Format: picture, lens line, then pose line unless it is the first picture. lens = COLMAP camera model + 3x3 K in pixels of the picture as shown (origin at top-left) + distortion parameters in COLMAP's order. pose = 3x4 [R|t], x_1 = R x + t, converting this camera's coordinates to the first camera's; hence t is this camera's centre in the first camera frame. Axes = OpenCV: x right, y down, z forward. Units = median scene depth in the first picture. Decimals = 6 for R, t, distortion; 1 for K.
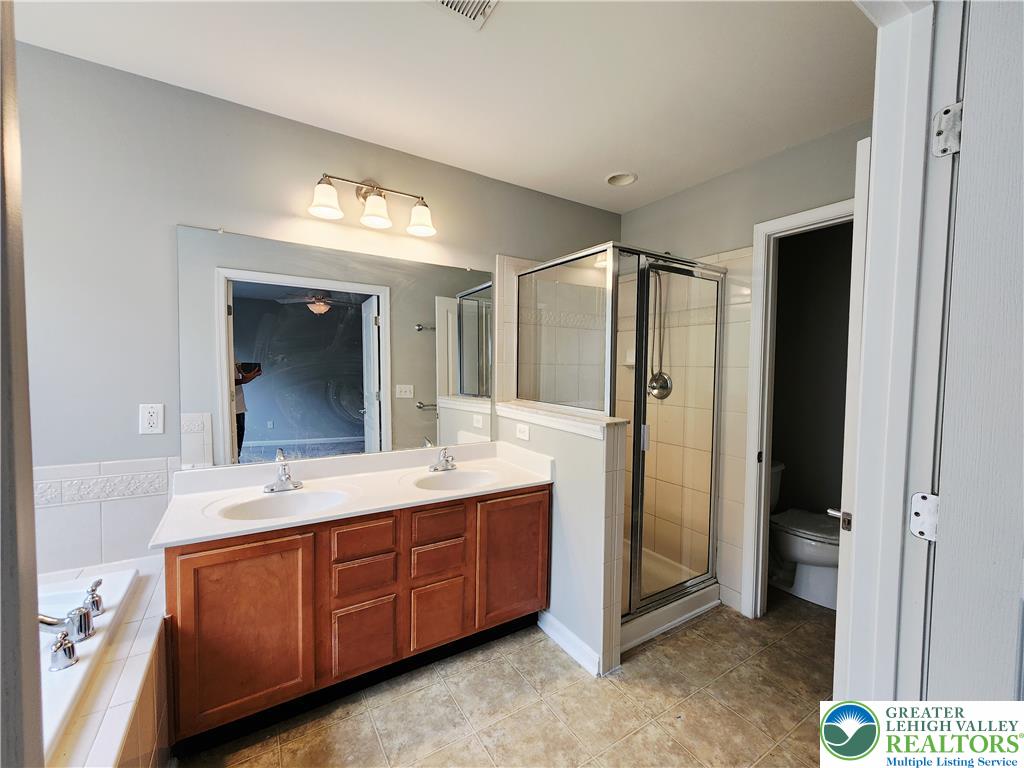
lens RADIAL K [[422.5, 0, 517.1], [0, 422.5, 382.4], [0, 0, 1]] dist [0.002794, -0.000165]
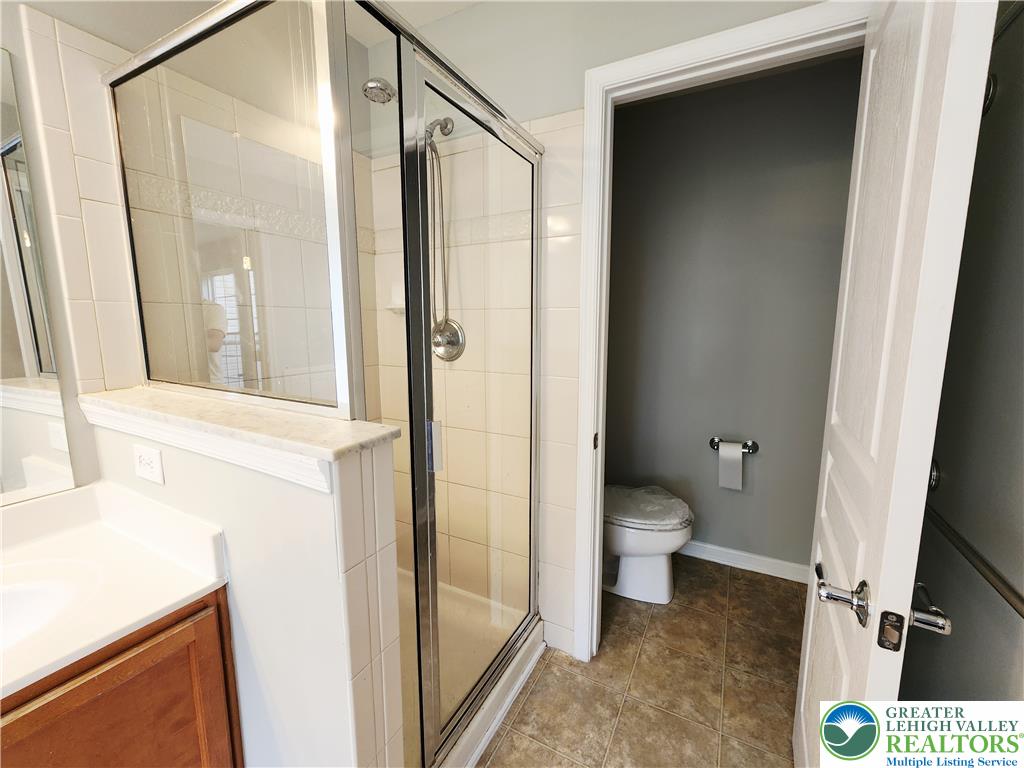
lens RADIAL K [[422.5, 0, 513.9], [0, 422.5, 381.6], [0, 0, 1]] dist [0.002794, -0.000165]
pose [[0.869845, -0.082818, 0.486324, 0.142651], [0.031862, 0.993181, 0.112144, 0.001379], [-0.492295, -0.082053, 0.866552, 0.505349]]
